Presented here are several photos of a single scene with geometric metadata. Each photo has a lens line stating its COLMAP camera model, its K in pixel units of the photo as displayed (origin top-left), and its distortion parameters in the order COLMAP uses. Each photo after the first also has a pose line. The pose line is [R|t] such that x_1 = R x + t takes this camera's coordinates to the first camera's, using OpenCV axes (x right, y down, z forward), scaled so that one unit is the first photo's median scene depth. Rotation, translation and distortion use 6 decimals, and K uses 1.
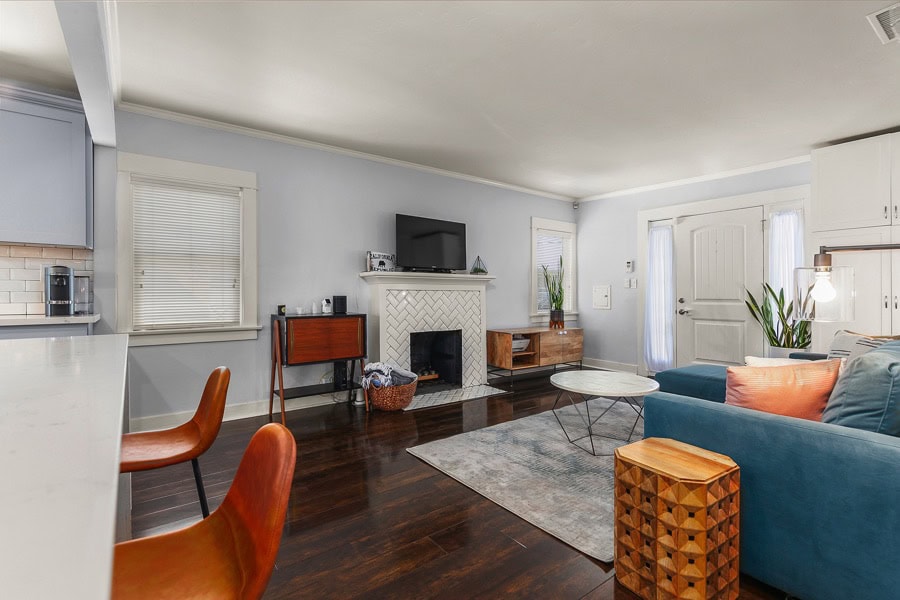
lens RADIAL K [[417.0, 0, 452.0], [0, 417.0, 293.5], [0, 0, 1]] dist [-0.001607, -0.000302]
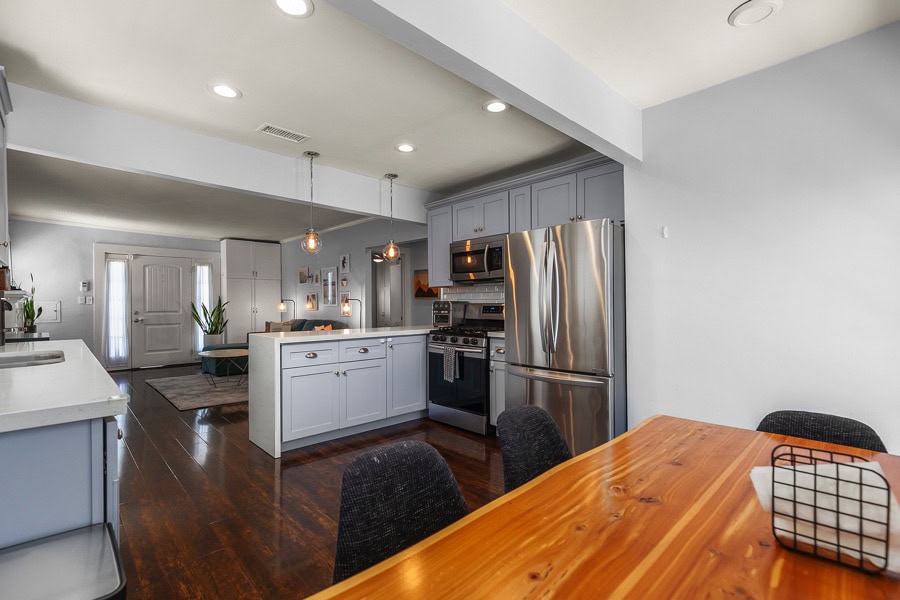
lens RADIAL K [[414.3, 0, 453.5], [0, 414.3, 304.8], [0, 0, 1]] dist [0.001790, 0.000415]
pose [[-0.131889, -0.007222, 0.991238, -1.186481], [0.001835, 0.999970, 0.007530, -0.022734], [-0.991263, 0.002812, -0.131872, 0.113622]]
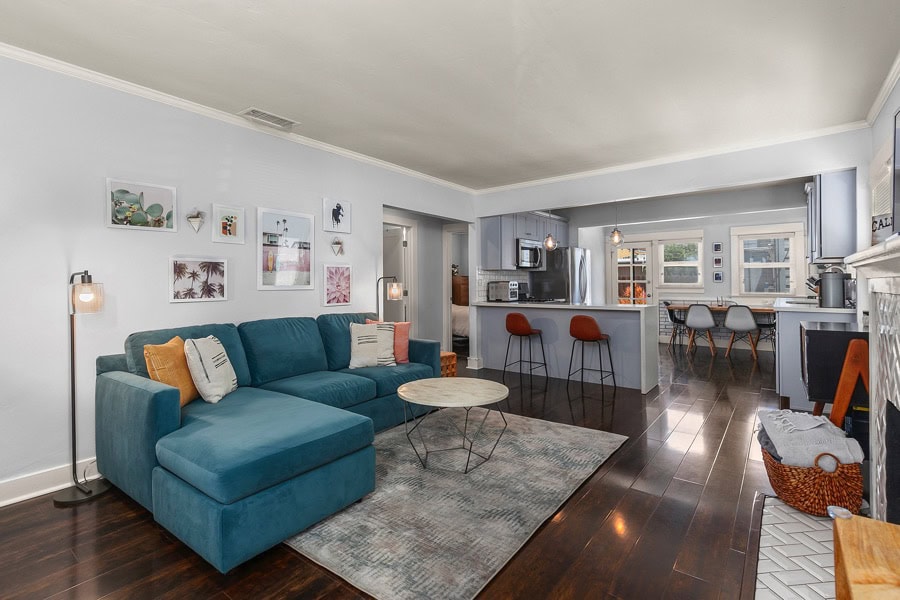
lens RADIAL K [[410.8, 0, 447.2], [0, 410.8, 294.5], [0, 0, 1]] dist [0.002305, 0.000305]
pose [[-0.966420, 0.006812, -0.256876, 0.406613], [-0.000258, 0.999622, 0.027481, -0.018221], [0.256966, 0.026624, -0.966054, 1.245771]]
